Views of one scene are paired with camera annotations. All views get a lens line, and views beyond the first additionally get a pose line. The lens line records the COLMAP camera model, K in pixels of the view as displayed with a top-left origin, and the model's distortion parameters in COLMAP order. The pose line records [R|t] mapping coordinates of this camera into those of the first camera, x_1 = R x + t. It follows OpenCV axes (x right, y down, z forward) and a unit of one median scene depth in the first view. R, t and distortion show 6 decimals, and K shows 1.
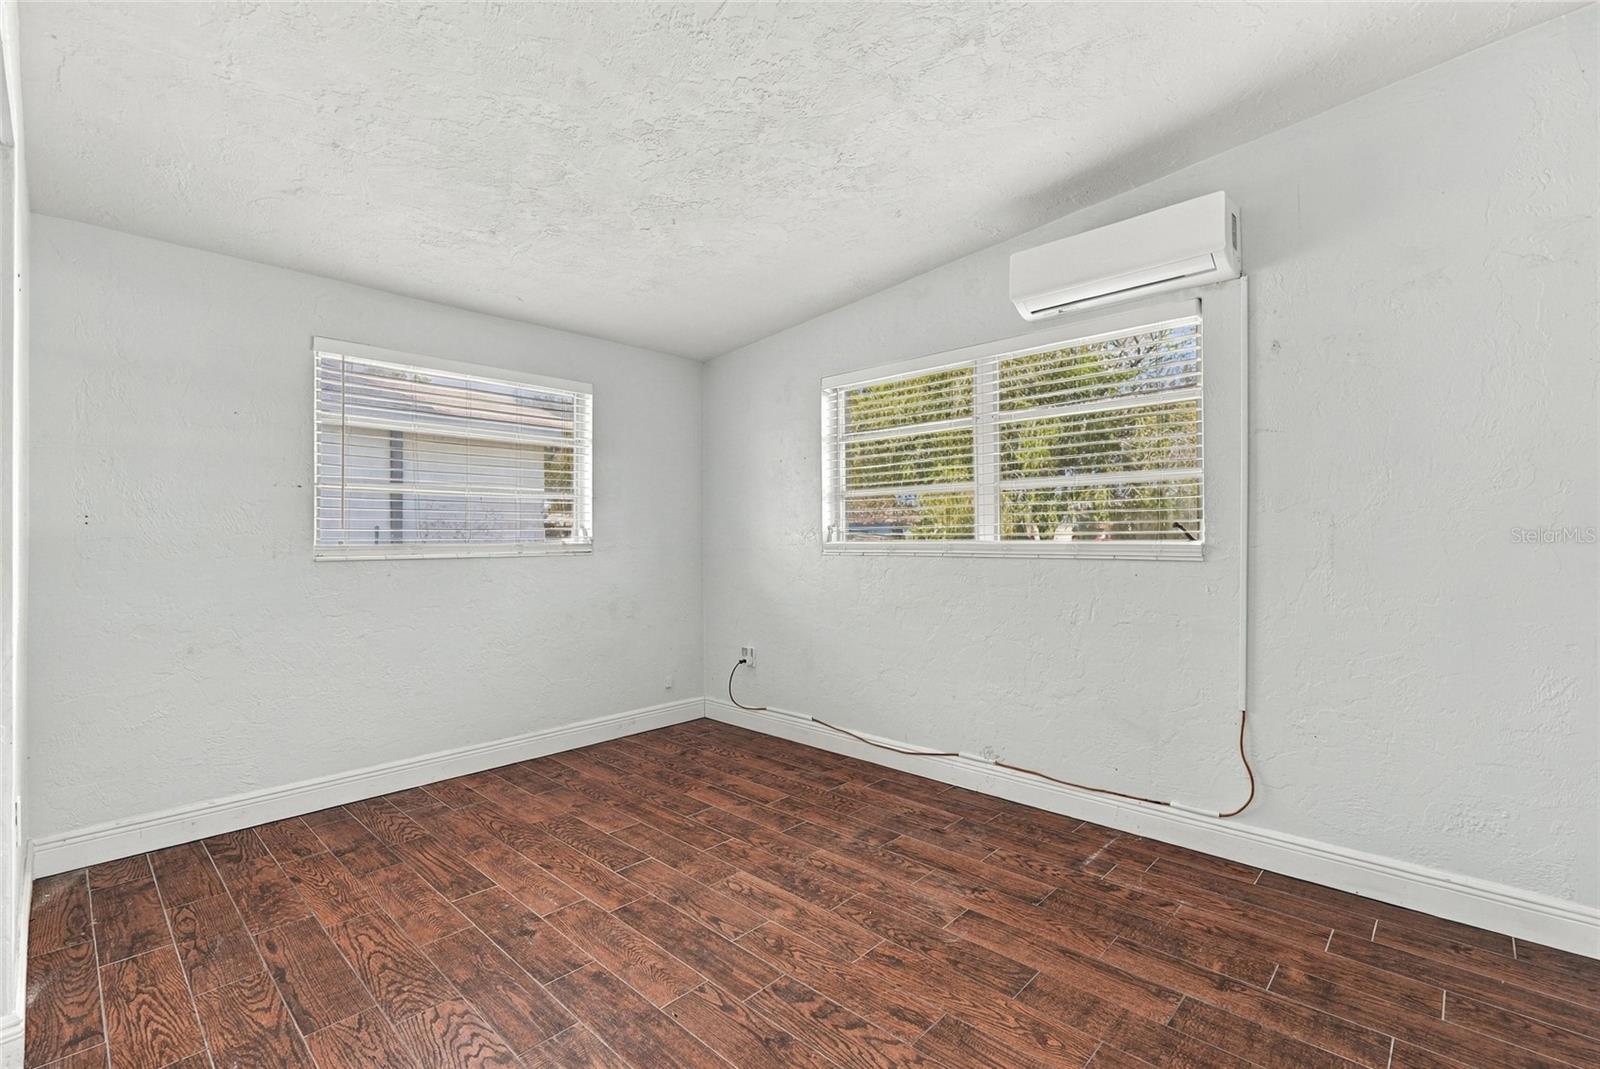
lens RADIAL K [[710.7, 0, 800.0], [0, 710.7, 534.5], [0, 0, 1]] dist [0.001214, 0.000059]
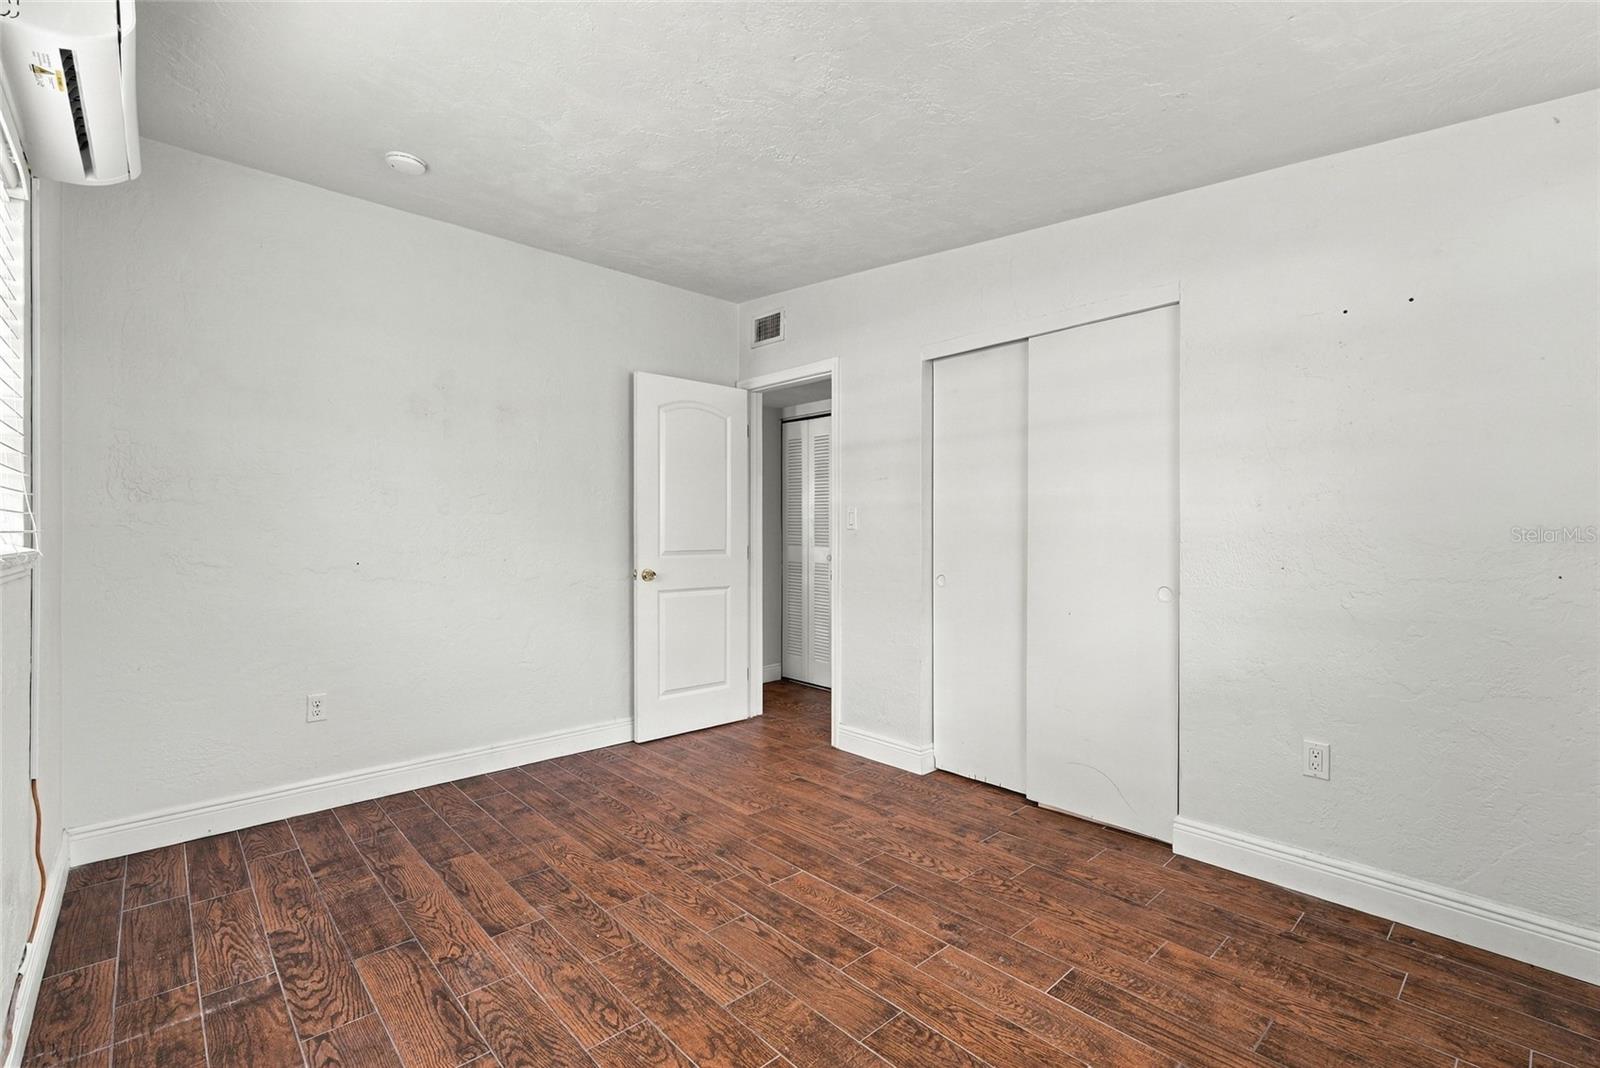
lens RADIAL K [[710.7, 0, 800.0], [0, 710.7, 534.0], [0, 0, 1]] dist [0.001214, 0.000059]
pose [[-0.997154, 0.005889, 0.075165, -0.253327], [0.005551, 0.999974, -0.004706, 0.006067], [-0.075191, -0.004275, -0.997160, 2.018216]]
